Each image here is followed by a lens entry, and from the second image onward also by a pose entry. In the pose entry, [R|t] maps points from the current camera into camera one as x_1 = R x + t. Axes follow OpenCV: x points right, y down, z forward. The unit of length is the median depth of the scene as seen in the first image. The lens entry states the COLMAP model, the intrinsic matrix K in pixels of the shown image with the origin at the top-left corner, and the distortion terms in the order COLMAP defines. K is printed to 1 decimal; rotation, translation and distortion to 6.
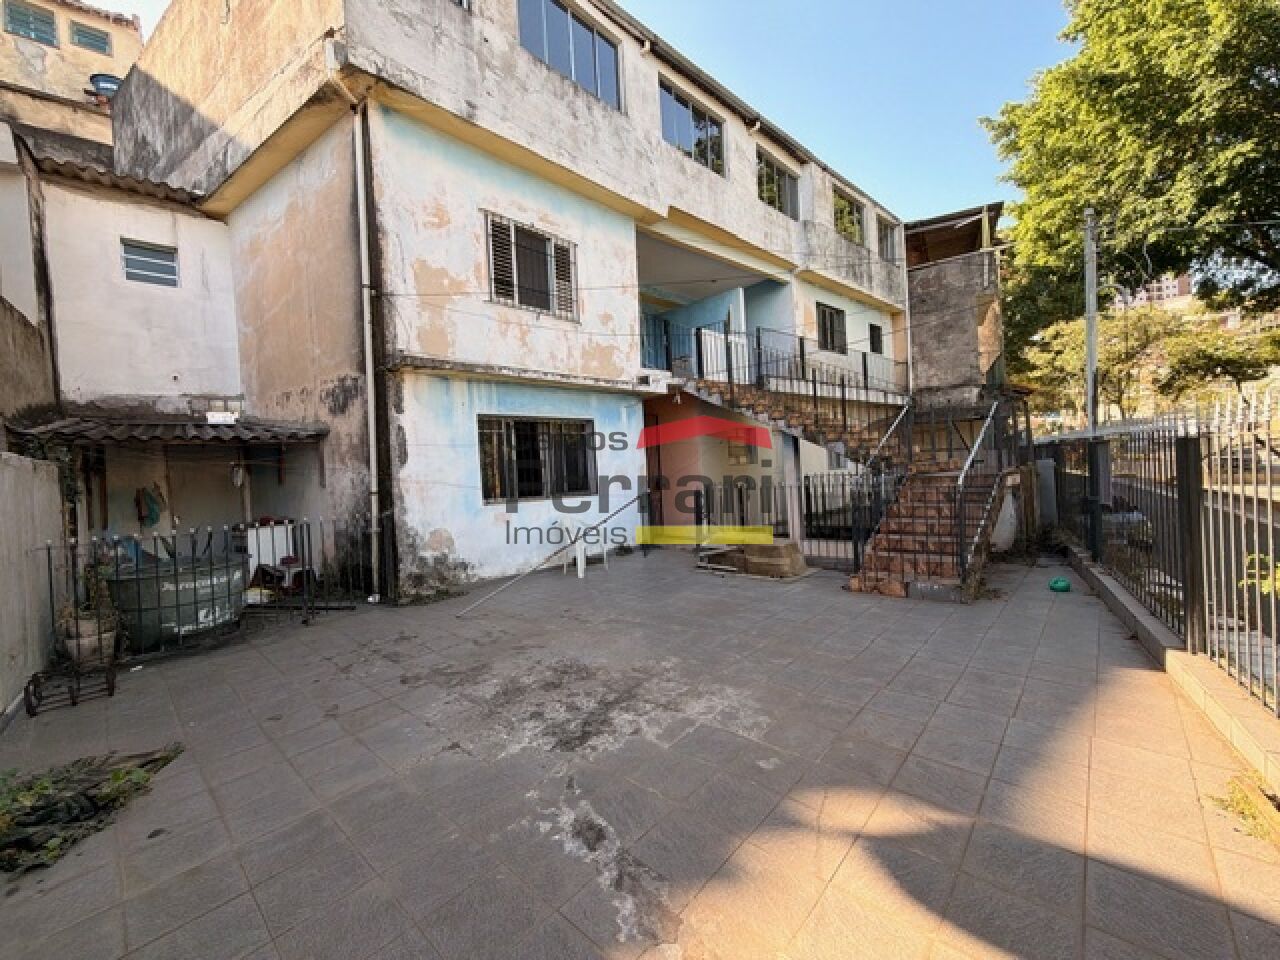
lens RADIAL K [[508.1, 0, 634.5], [0, 508.1, 478.4], [0, 0, 1]] dist [0.001124, 0.000090]
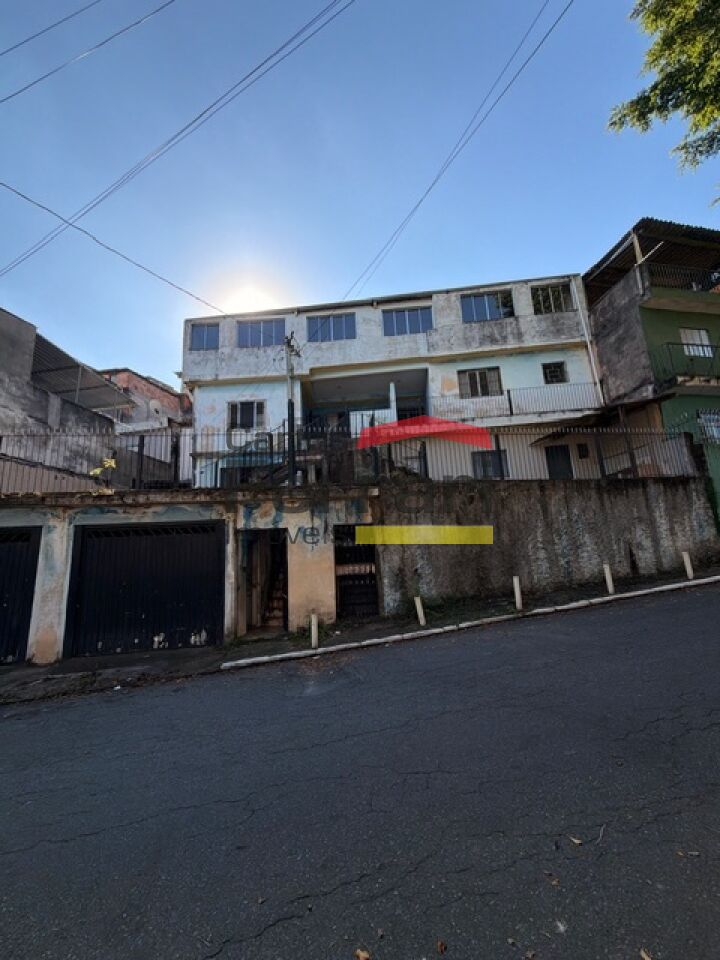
lens RADIAL K [[381.1, 0, 361.7], [0, 381.1, 487.2], [0, 0, 1]] dist [0.001124, 0.000090]
pose [[0.655407, -0.118061, -0.745991, 1.813523], [-0.006316, 0.986816, -0.161723, 0.339685], [0.755249, 0.110706, 0.646020, 0.158646]]
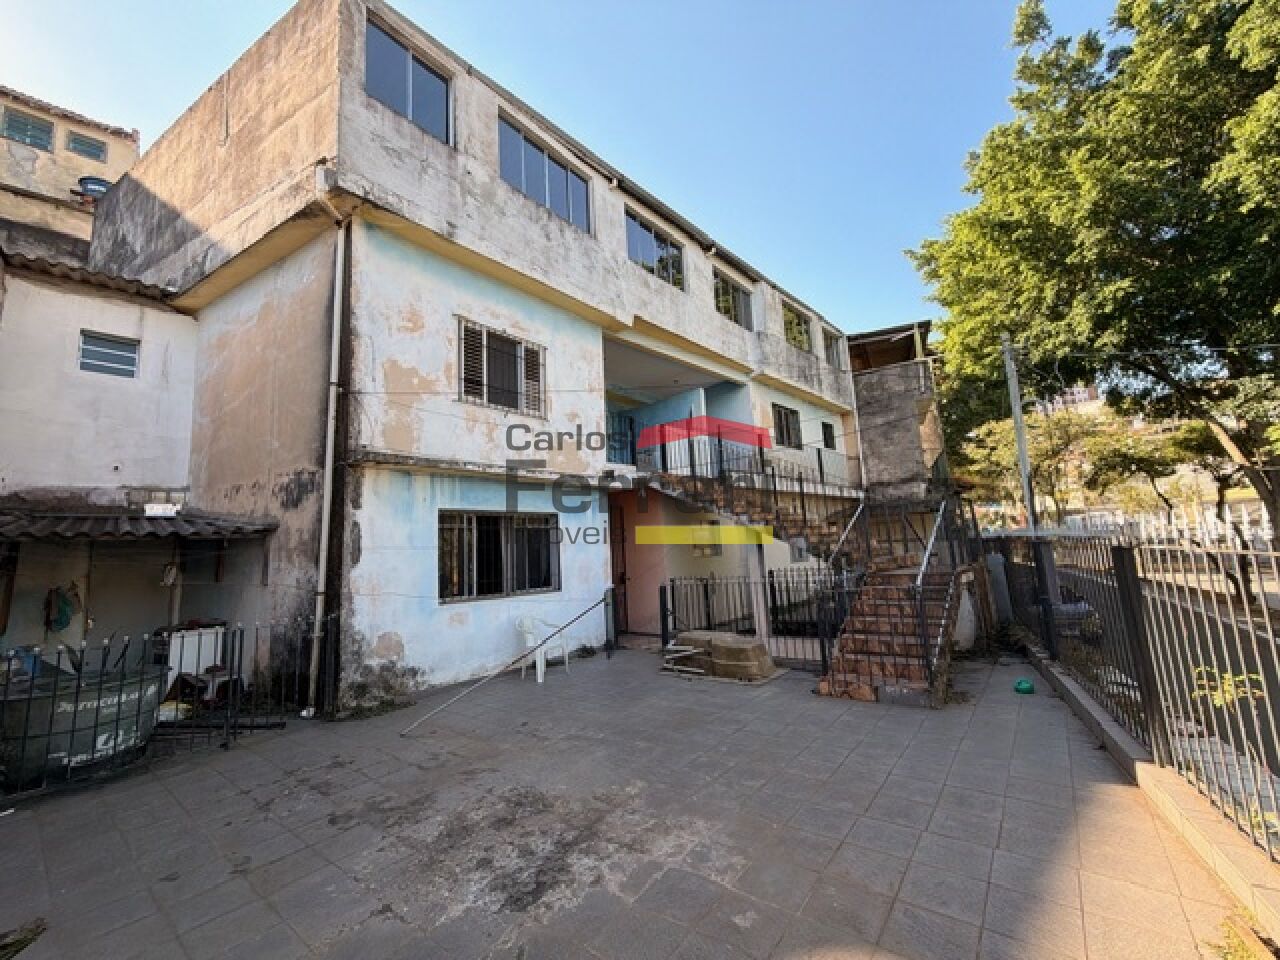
lens RADIAL K [[508.1, 0, 634.0], [0, 508.1, 477.8], [0, 0, 1]] dist [0.001124, 0.000090]
pose [[0.997630, 0.012359, 0.067686, -0.000704], [-0.000829, 0.985823, -0.167784, -0.022102], [-0.068800, 0.167331, 0.983497, 0.000636]]
